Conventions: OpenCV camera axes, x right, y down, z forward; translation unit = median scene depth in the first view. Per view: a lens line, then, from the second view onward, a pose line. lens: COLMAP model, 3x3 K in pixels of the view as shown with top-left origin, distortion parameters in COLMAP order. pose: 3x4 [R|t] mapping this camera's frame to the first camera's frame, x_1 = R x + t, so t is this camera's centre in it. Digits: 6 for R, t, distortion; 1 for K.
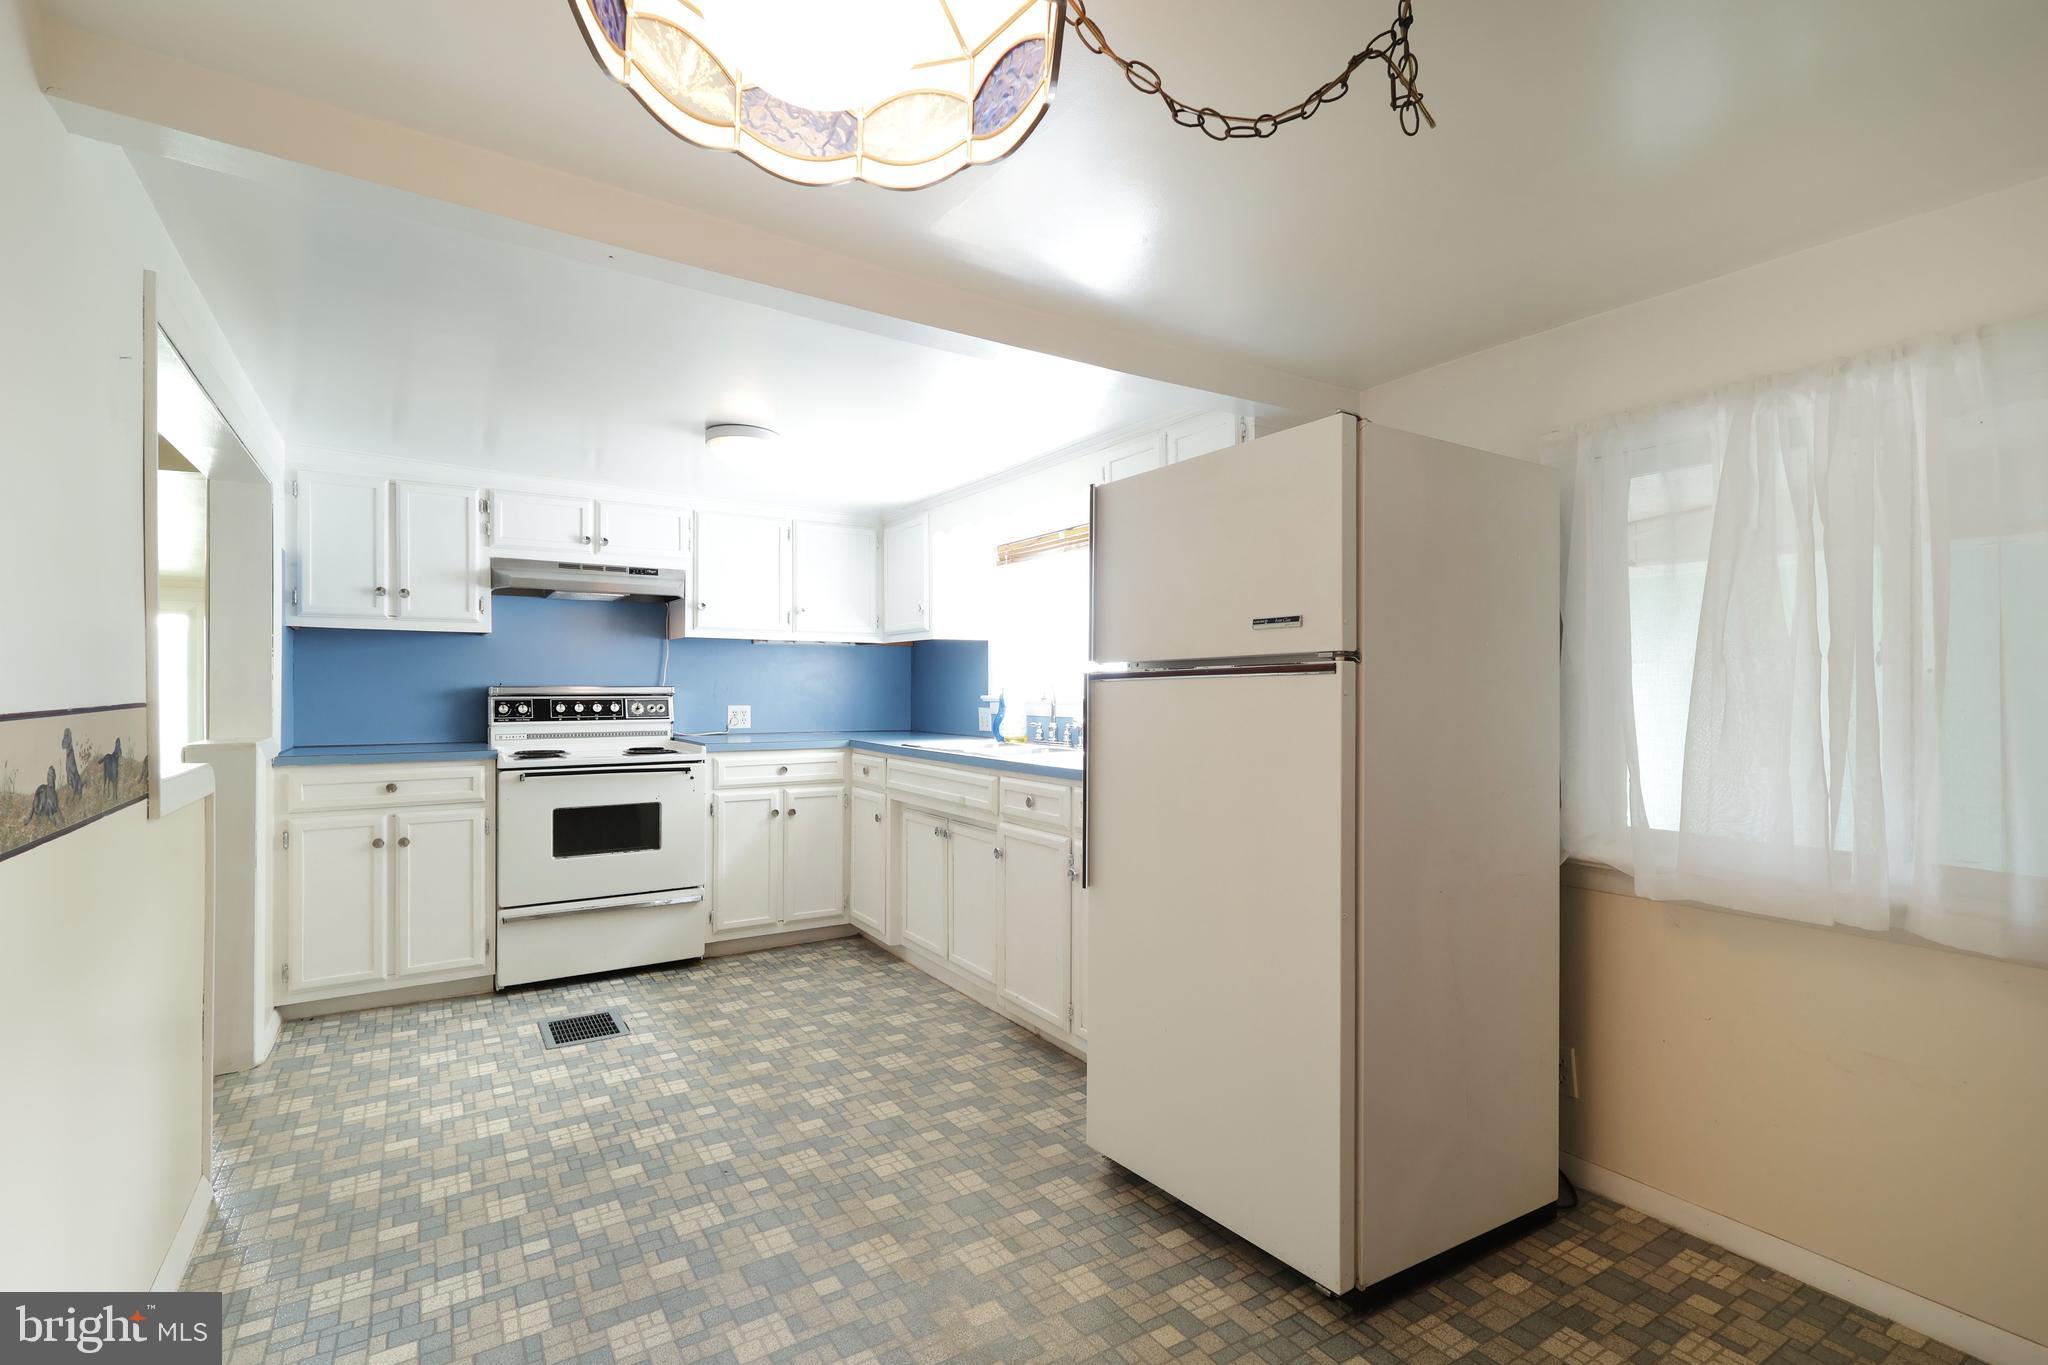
lens RADIAL K [[956.4, 0, 1016.3], [0, 956.4, 682.9], [0, 0, 1]] dist [-0.005461, 0.000022]
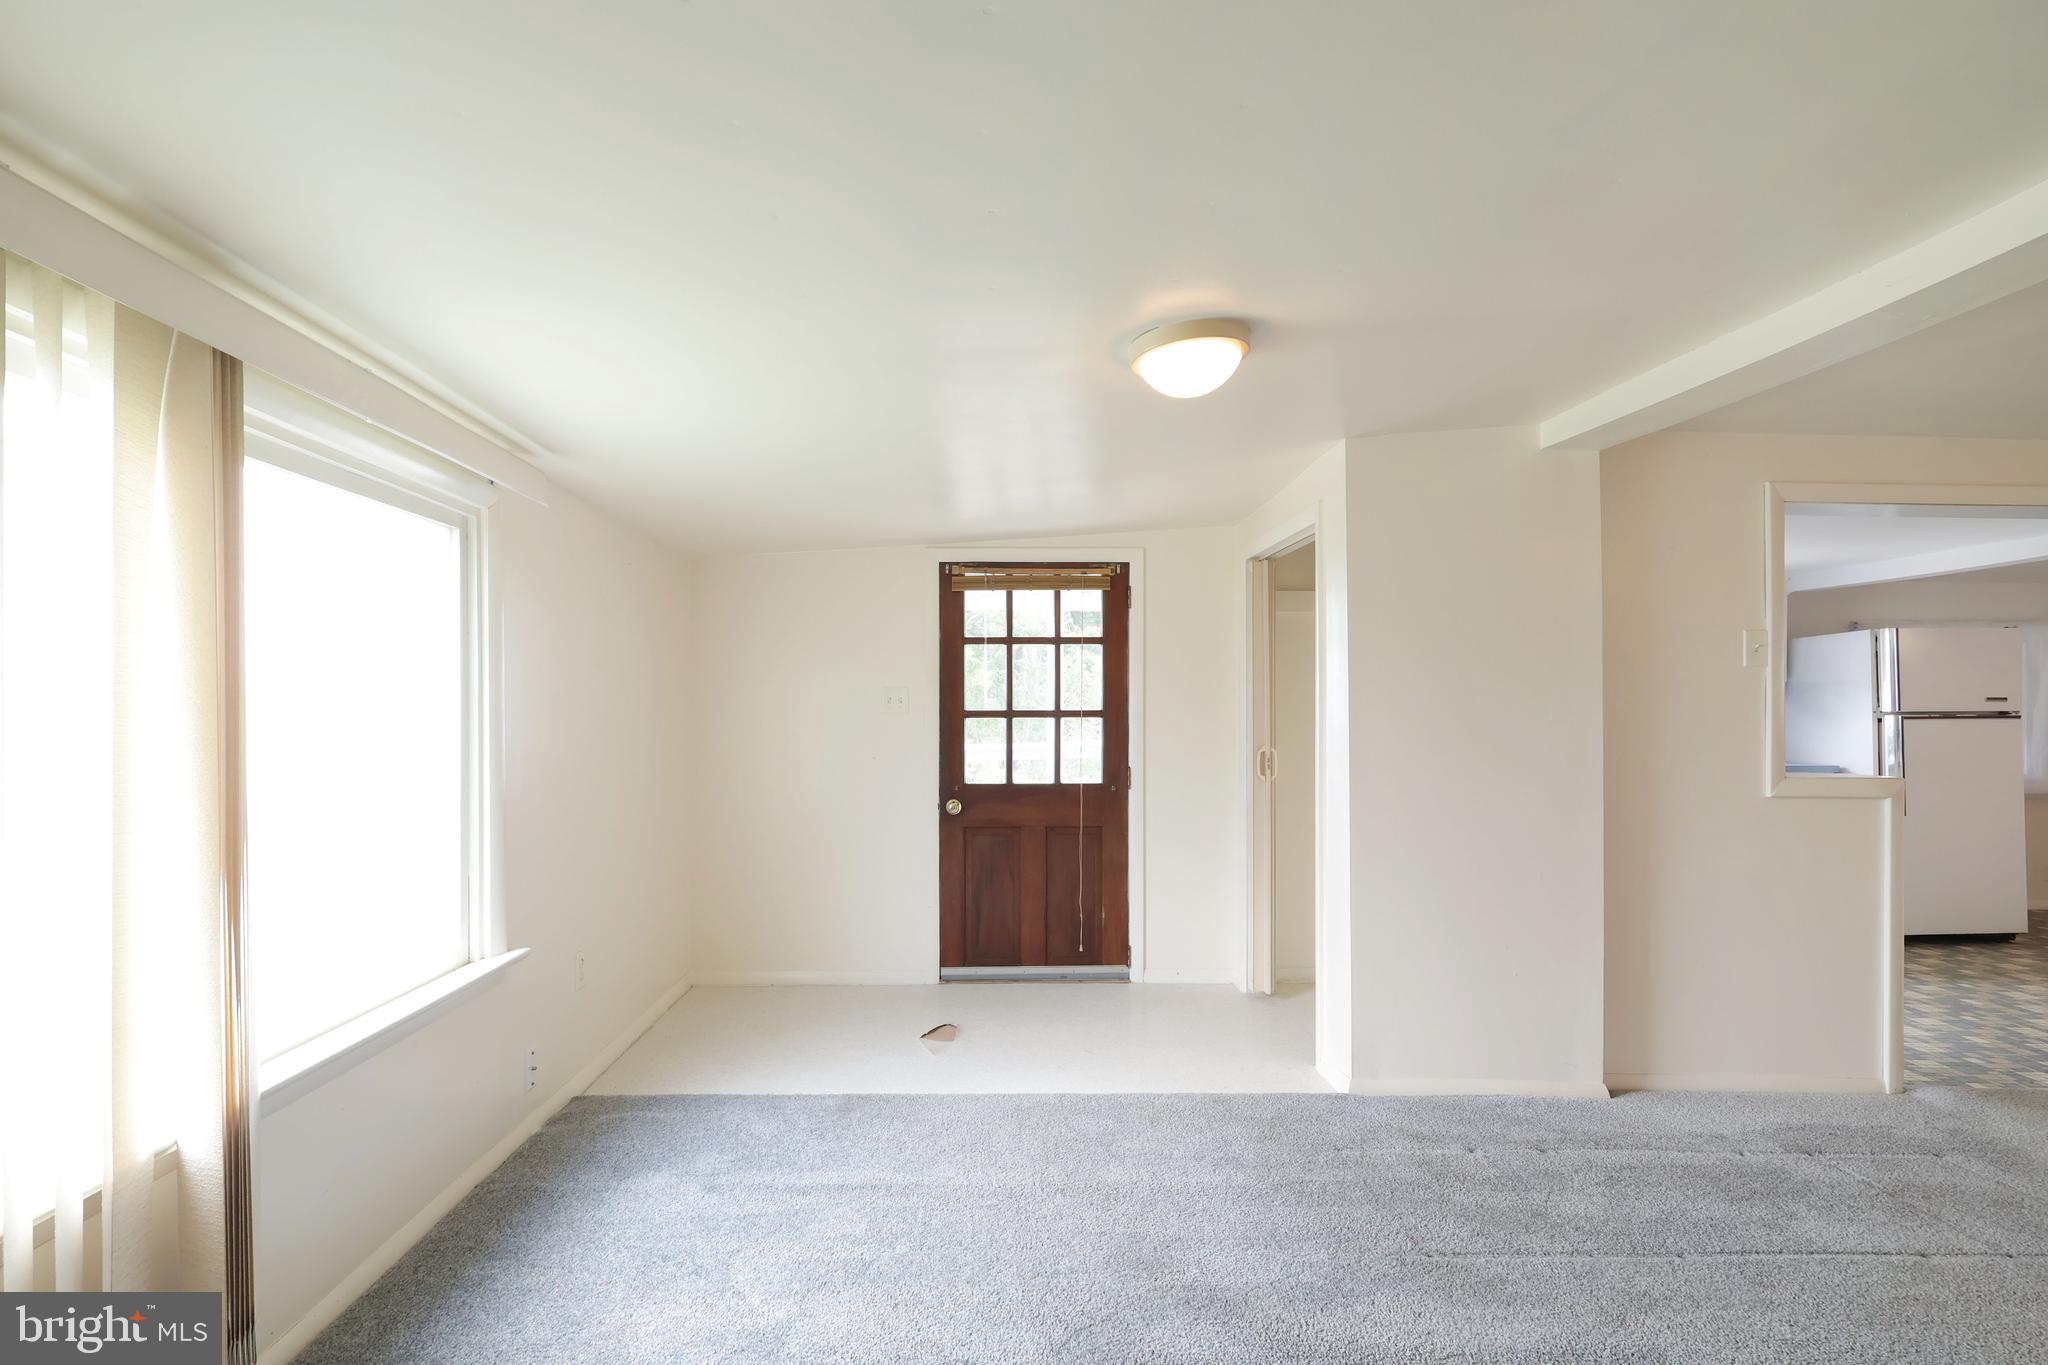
lens RADIAL K [[970.5, 0, 984.9], [0, 970.5, 711.0], [0, 0, 1]] dist [0.001230, 0.001028]
pose [[0.524473, 0.002121, 0.851424, -1.684000], [-0.008476, 0.999960, 0.002731, -0.005696], [-0.851385, -0.008649, 0.524471, 0.941442]]
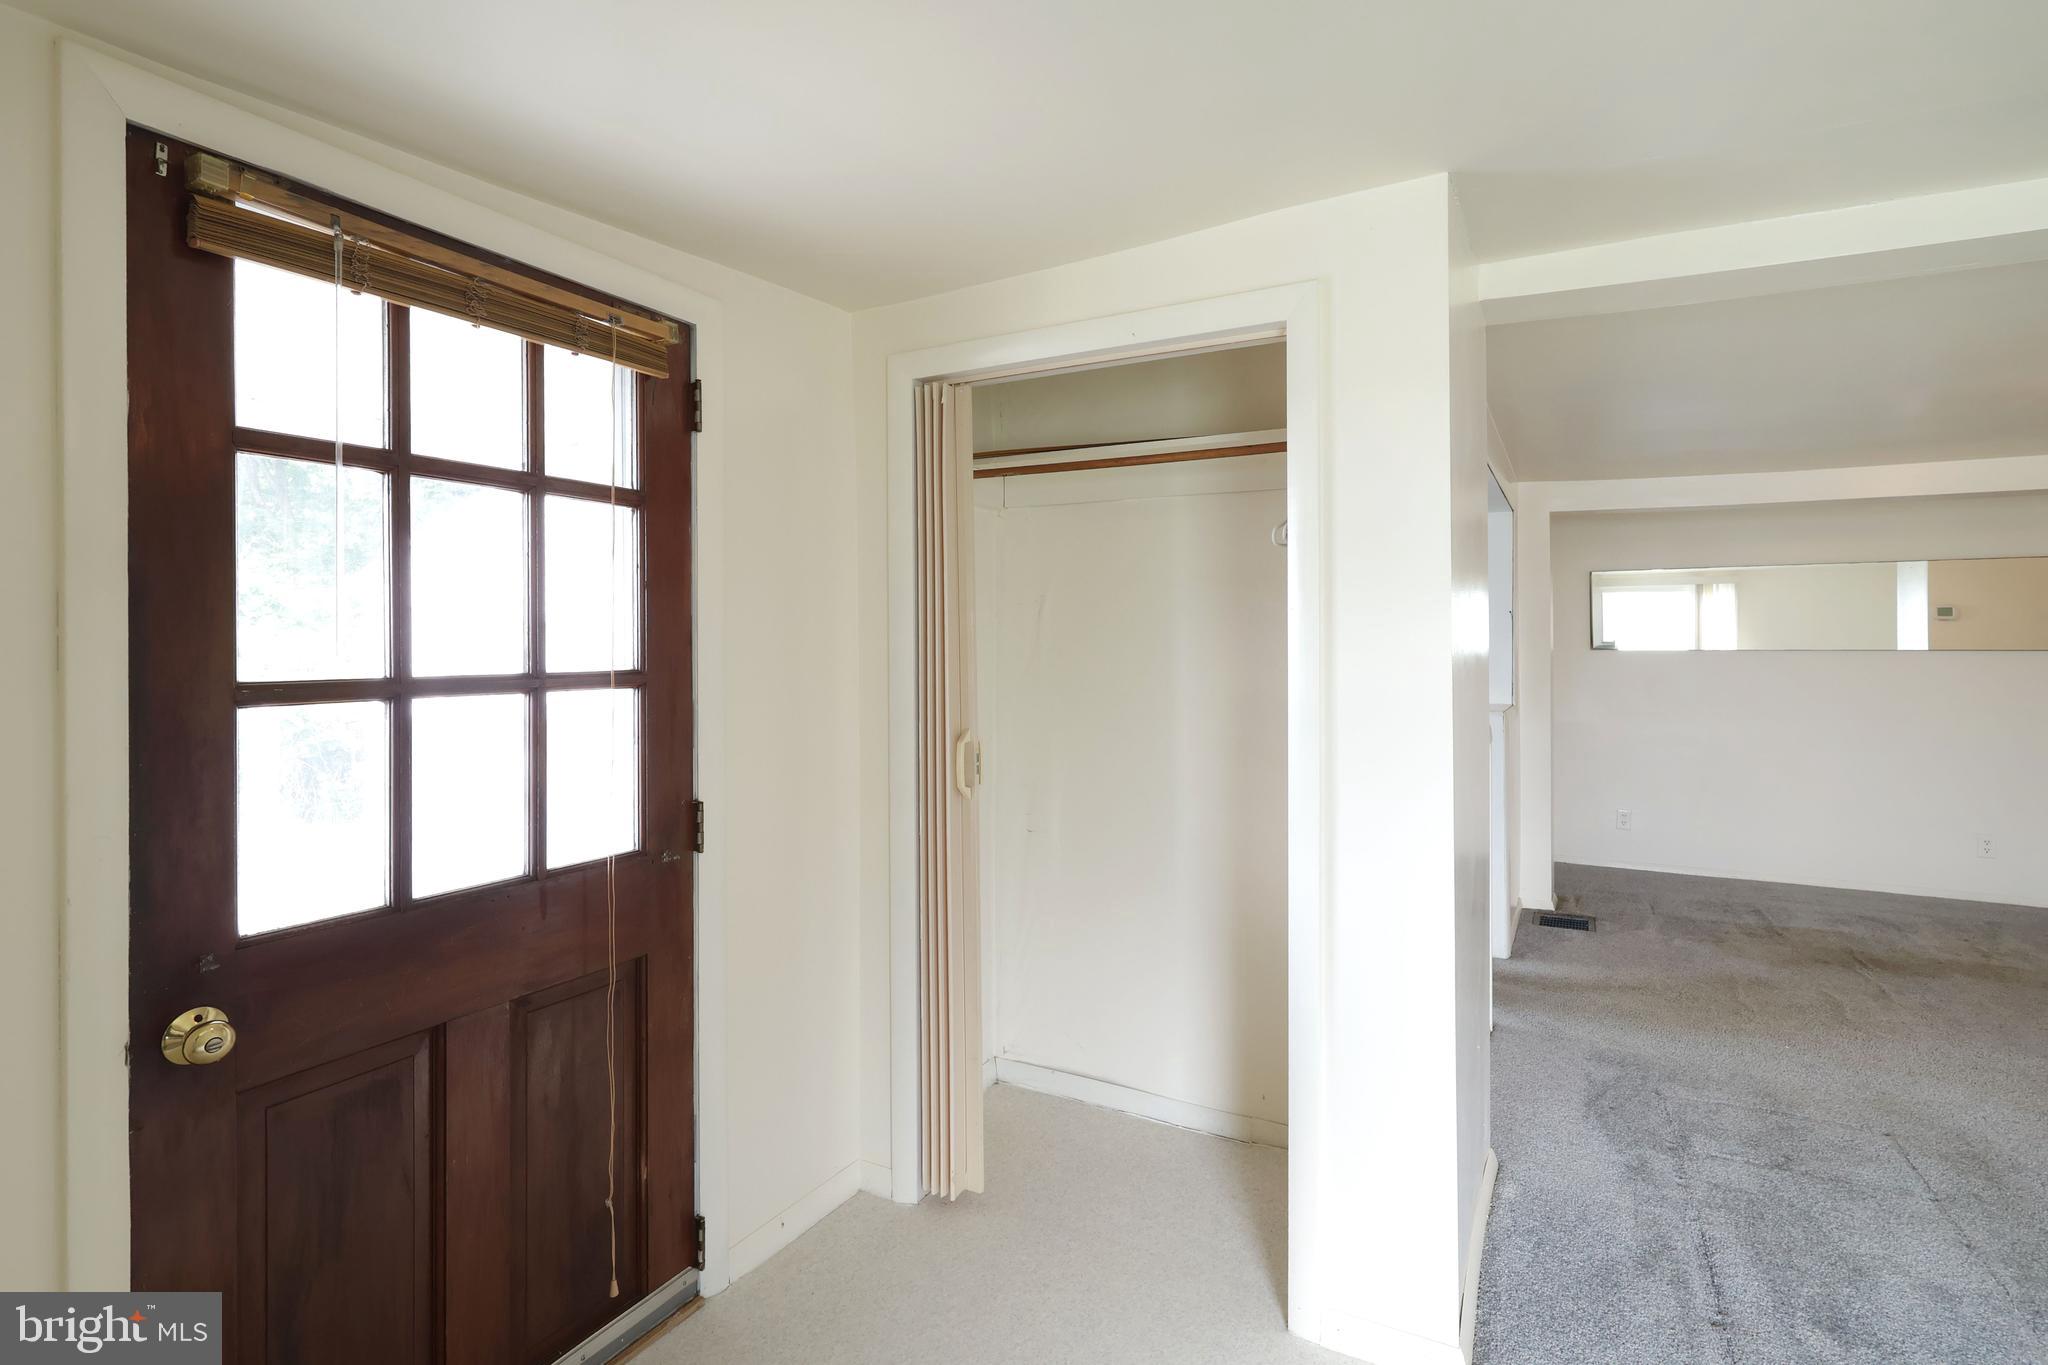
lens RADIAL K [[979.9, 0, 1024.6], [0, 979.9, 647.2], [0, 0, 1]] dist [-0.002605, -0.000229]
pose [[-0.477870, 0.003806, 0.878423, -1.168138], [-0.004161, 0.999970, -0.006597, -0.013085], [-0.878421, -0.006808, -0.477839, 1.455776]]
